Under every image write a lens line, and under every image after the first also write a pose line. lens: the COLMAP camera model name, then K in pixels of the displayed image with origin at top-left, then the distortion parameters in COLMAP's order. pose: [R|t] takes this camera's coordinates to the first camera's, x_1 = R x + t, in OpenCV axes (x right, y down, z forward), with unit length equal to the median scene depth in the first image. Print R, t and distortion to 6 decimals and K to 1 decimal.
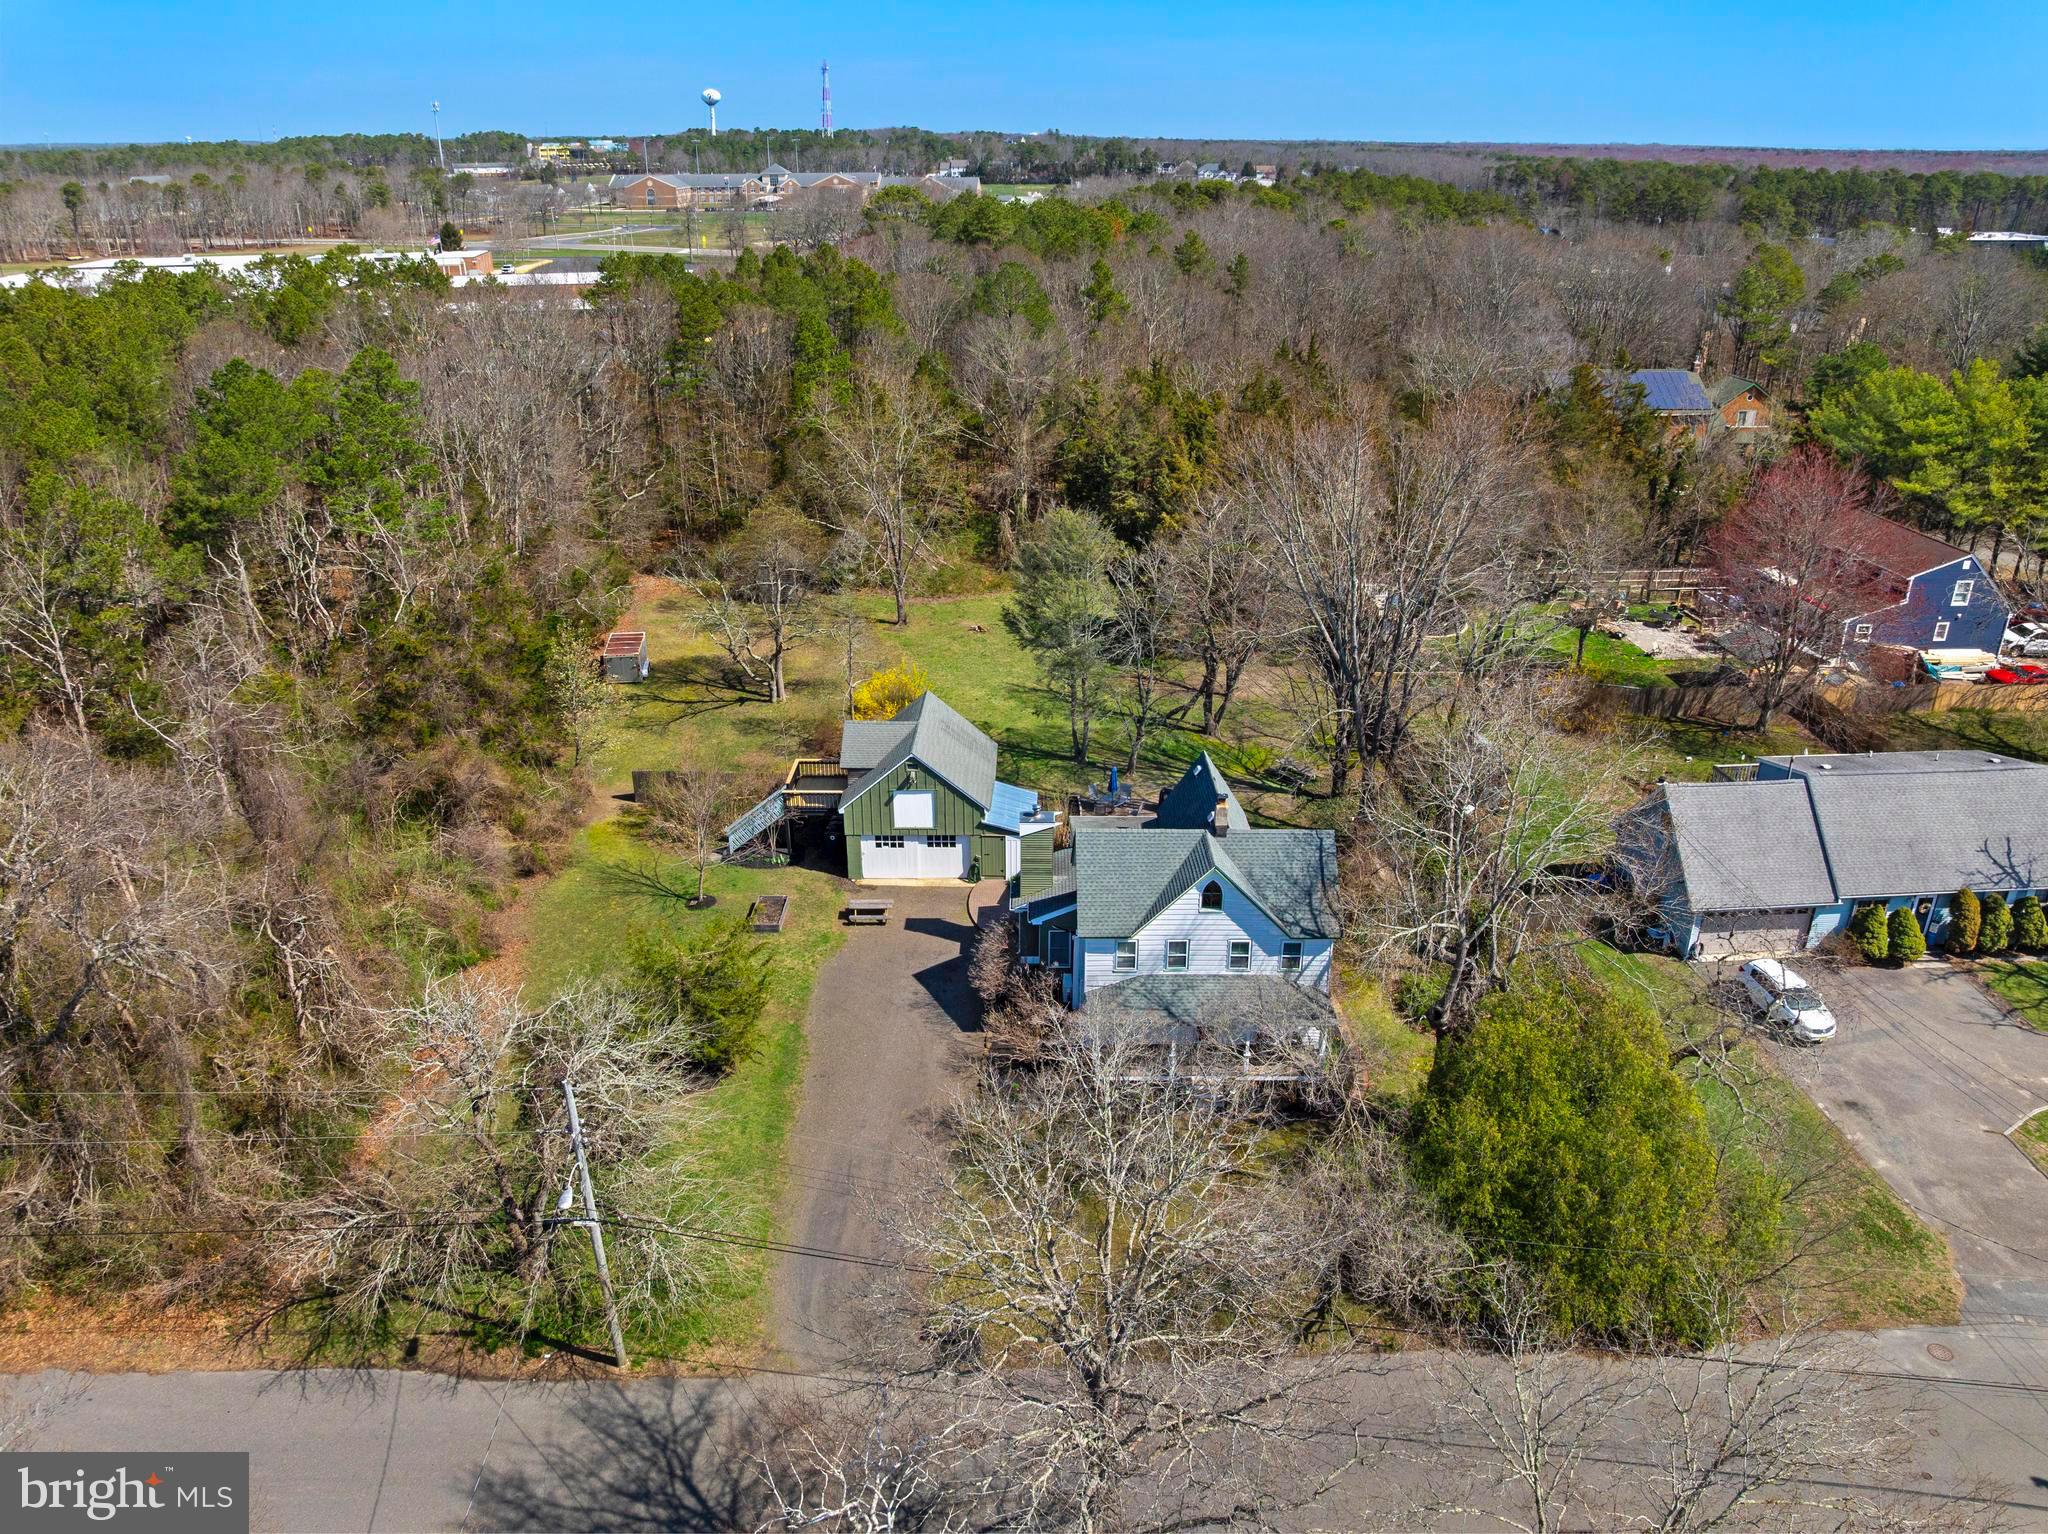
lens RADIAL K [[1451.2, 0, 1020.3], [0, 1451.2, 763.4], [0, 0, 1]] dist [-0.045424, 0.011308]
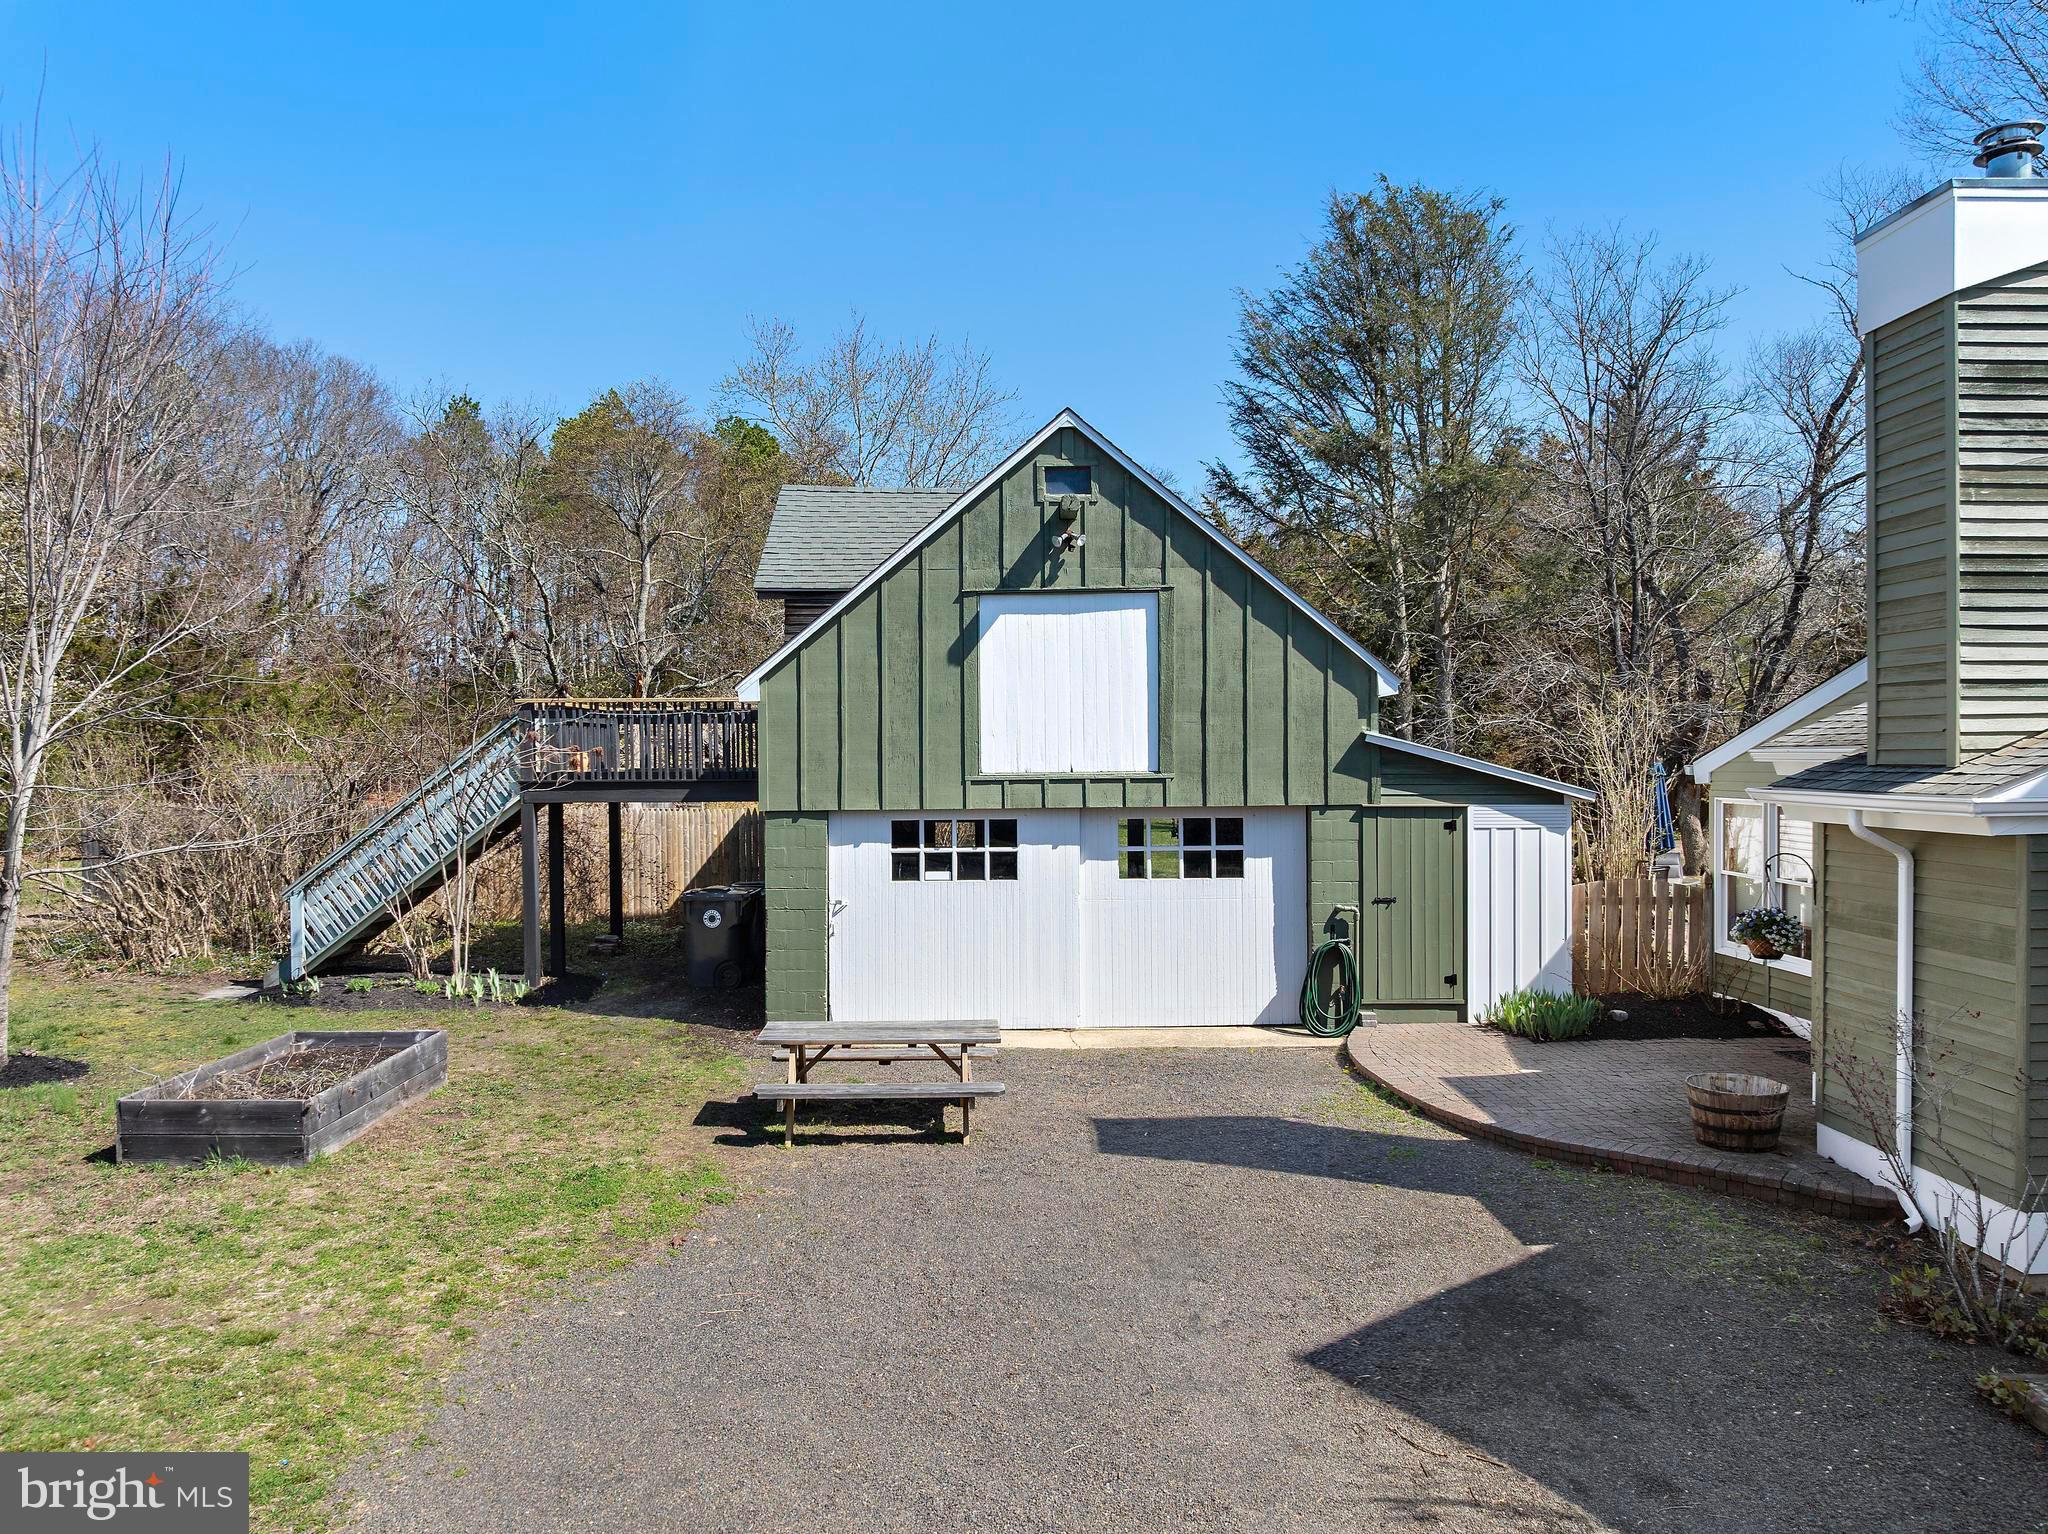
lens RADIAL K [[1451.2, 0, 1033.0], [0, 1451.2, 756.6], [0, 0, 1]] dist [-0.045424, 0.011308]
pose [[0.998962, -0.000252, 0.045560, -0.055833], [0.018455, 0.916509, -0.399589, 0.083373], [-0.041655, 0.400015, 0.915562, 0.496244]]
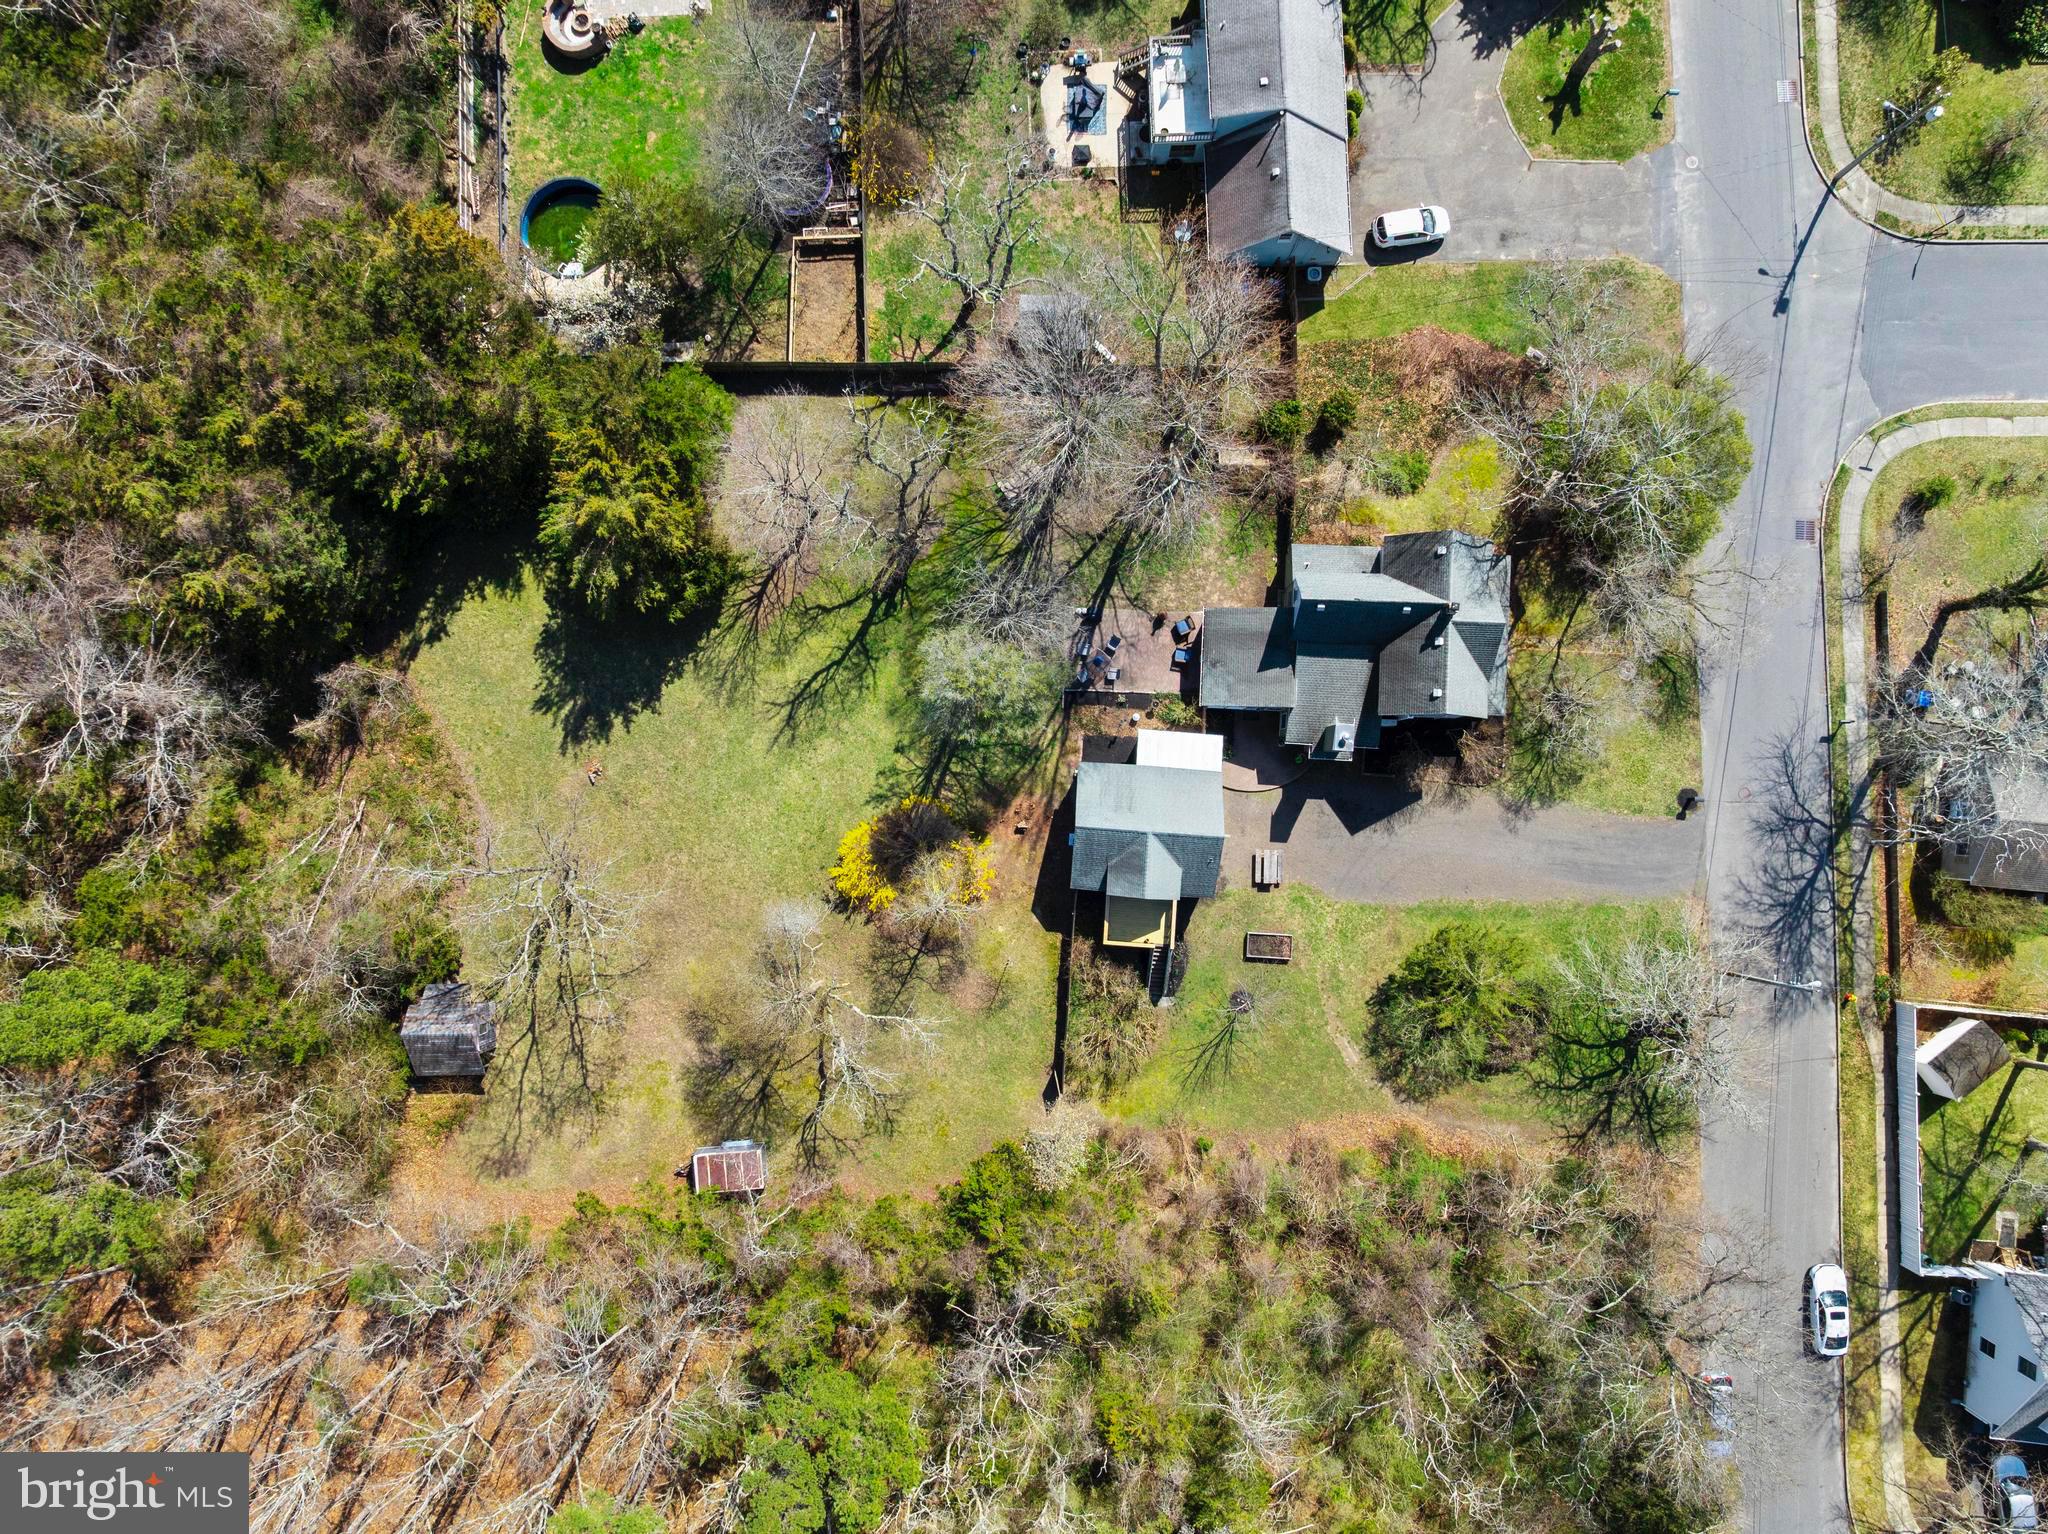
lens RADIAL K [[1451.2, 0, 1031.8], [0, 1451.2, 781.1], [0, 0, 1]] dist [-0.045424, 0.011308]
pose [[0.038132, -0.999074, 0.019952, -0.036313], [0.412210, 0.033915, 0.910457, -0.705365], [-0.910290, -0.026493, 0.413122, 0.400640]]
